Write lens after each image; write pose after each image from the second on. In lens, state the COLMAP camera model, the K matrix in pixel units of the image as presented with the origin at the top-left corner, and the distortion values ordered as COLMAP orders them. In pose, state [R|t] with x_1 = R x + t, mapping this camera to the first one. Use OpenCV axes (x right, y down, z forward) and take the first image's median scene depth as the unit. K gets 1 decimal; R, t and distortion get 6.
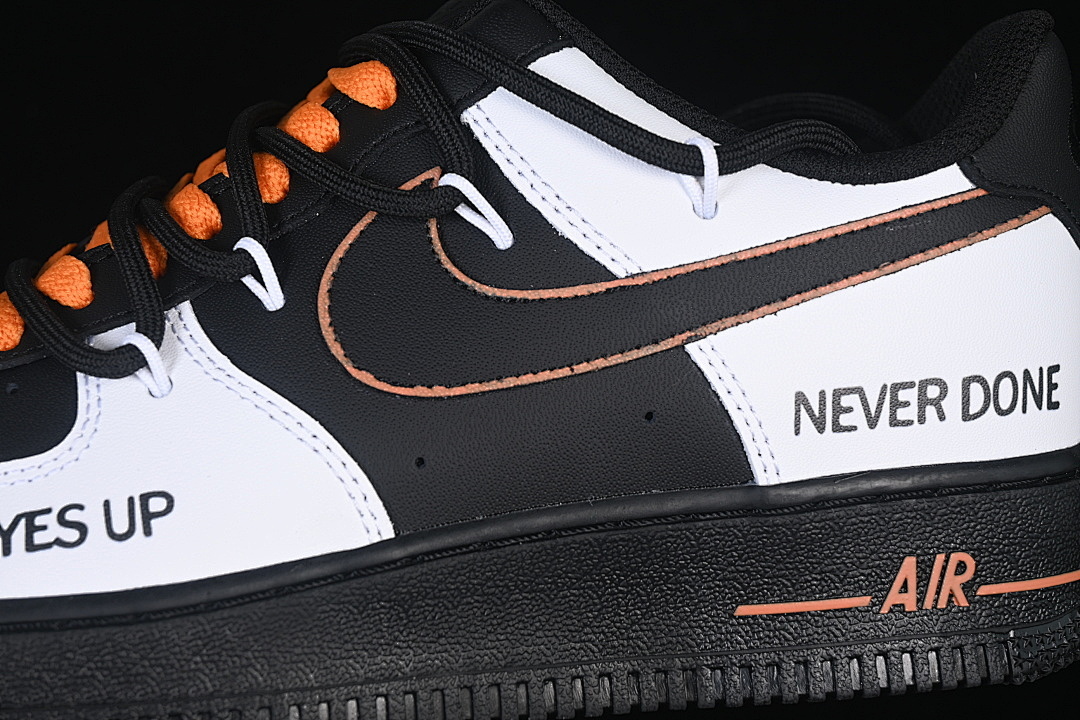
lens RADIAL K [[2338.9, 0, 538.4], [0, 2338.9, 363.3], [0, 0, 1]] dist [0.015605, 0.000000]
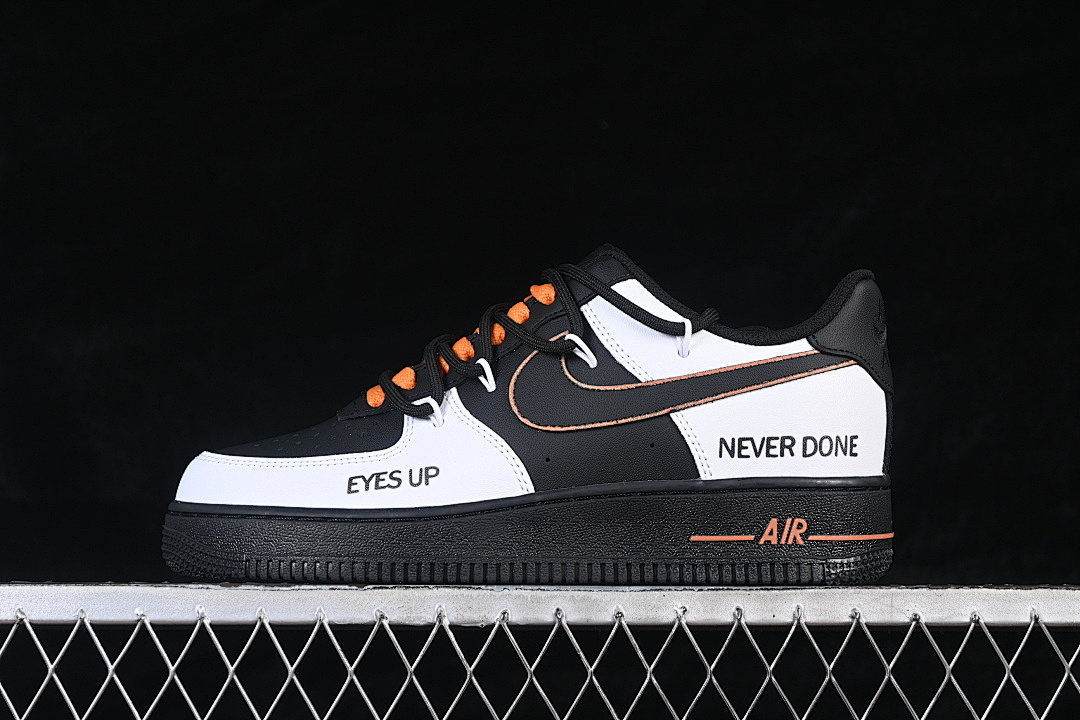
lens RADIAL K [[2338.9, 0, 541.5], [0, 2338.9, 355.5], [0, 0, 1]] dist [0.015605, 0.000000]
pose [[0.977975, 0.036194, -0.205560, 0.391291], [-0.059146, 0.992538, -0.106635, 0.178216], [0.200166, 0.116444, 0.972818, -1.164577]]
